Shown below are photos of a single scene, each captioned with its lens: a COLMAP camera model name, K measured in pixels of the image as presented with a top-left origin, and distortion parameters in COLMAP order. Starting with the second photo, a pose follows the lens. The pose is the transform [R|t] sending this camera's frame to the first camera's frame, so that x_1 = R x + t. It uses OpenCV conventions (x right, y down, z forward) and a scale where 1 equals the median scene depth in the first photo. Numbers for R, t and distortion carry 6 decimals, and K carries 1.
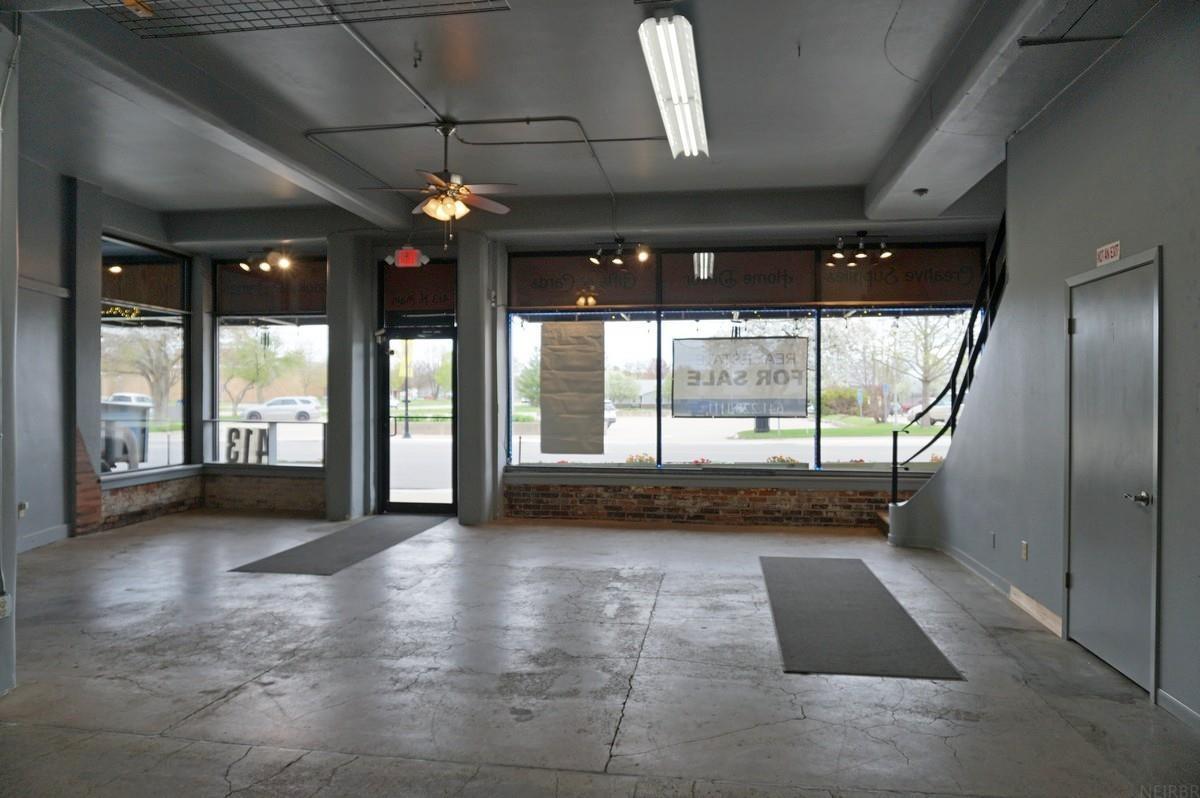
lens RADIAL K [[826.7, 0, 600.0], [0, 826.7, 399.0], [0, 0, 1]] dist [-0.010230, -0.001222]
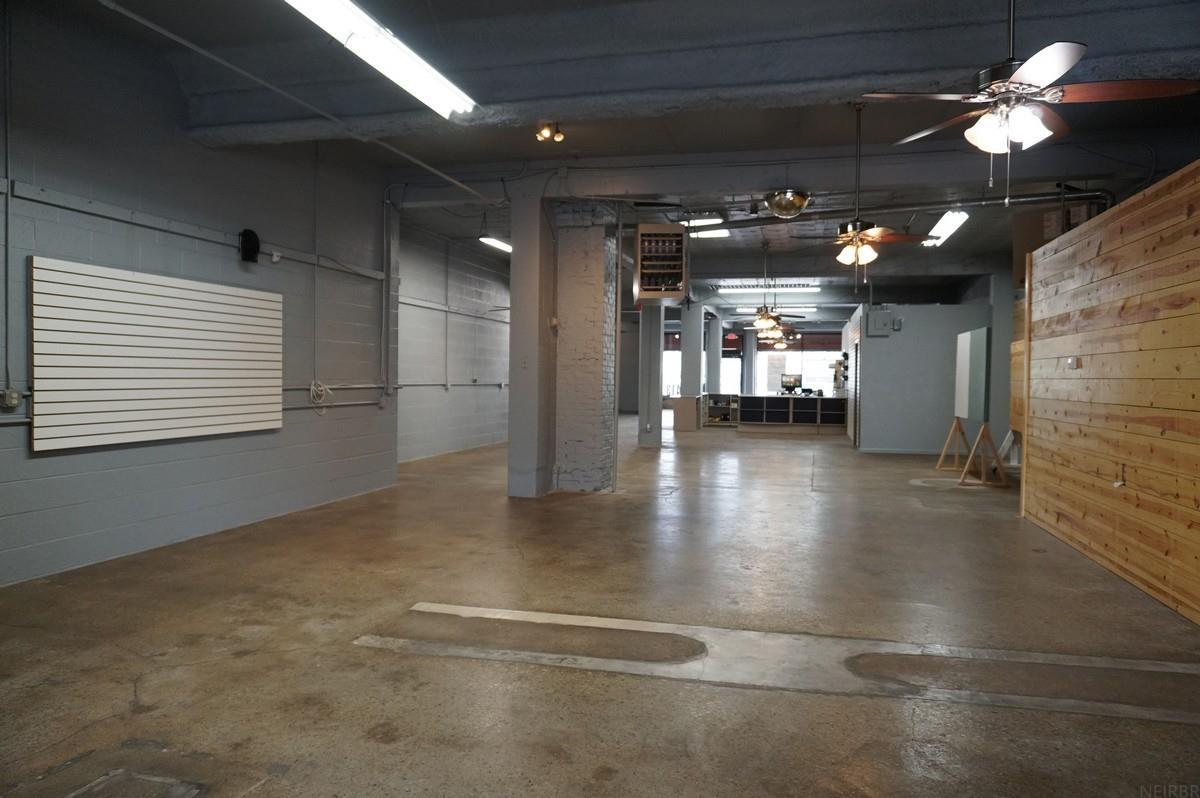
lens RADIAL K [[826.7, 0, 600.0], [0, 826.7, 399.0], [0, 0, 1]] dist [-0.010230, -0.001222]
pose [[0.995034, 0.011140, -0.098914, -0.408647], [-0.008553, 0.999611, 0.026532, 0.008930], [0.099171, -0.025555, 0.994742, -2.419888]]
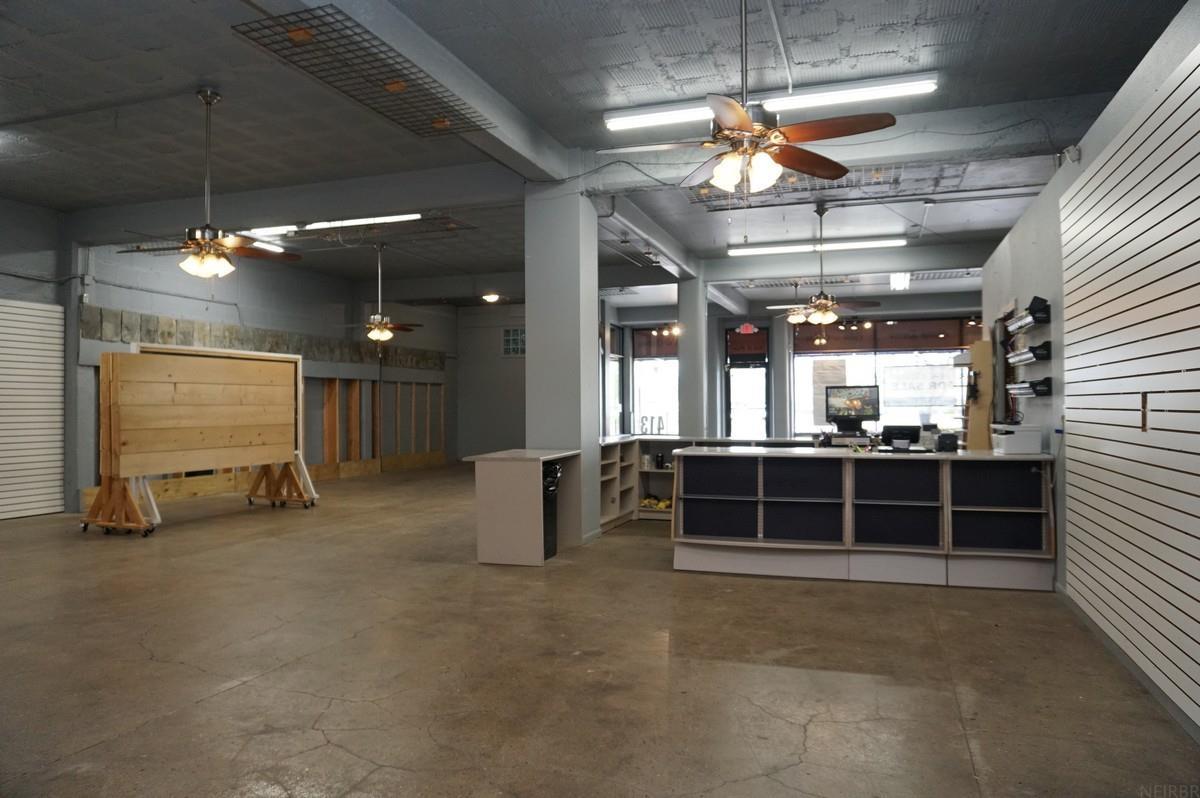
lens RADIAL K [[826.7, 0, 600.0], [0, 826.7, 399.0], [0, 0, 1]] dist [-0.010230, -0.001222]
pose [[0.984029, -0.011925, -0.177608, -0.211319], [0.010150, 0.999889, -0.010896, 0.017084], [0.177718, 0.008919, 0.984041, -0.970958]]
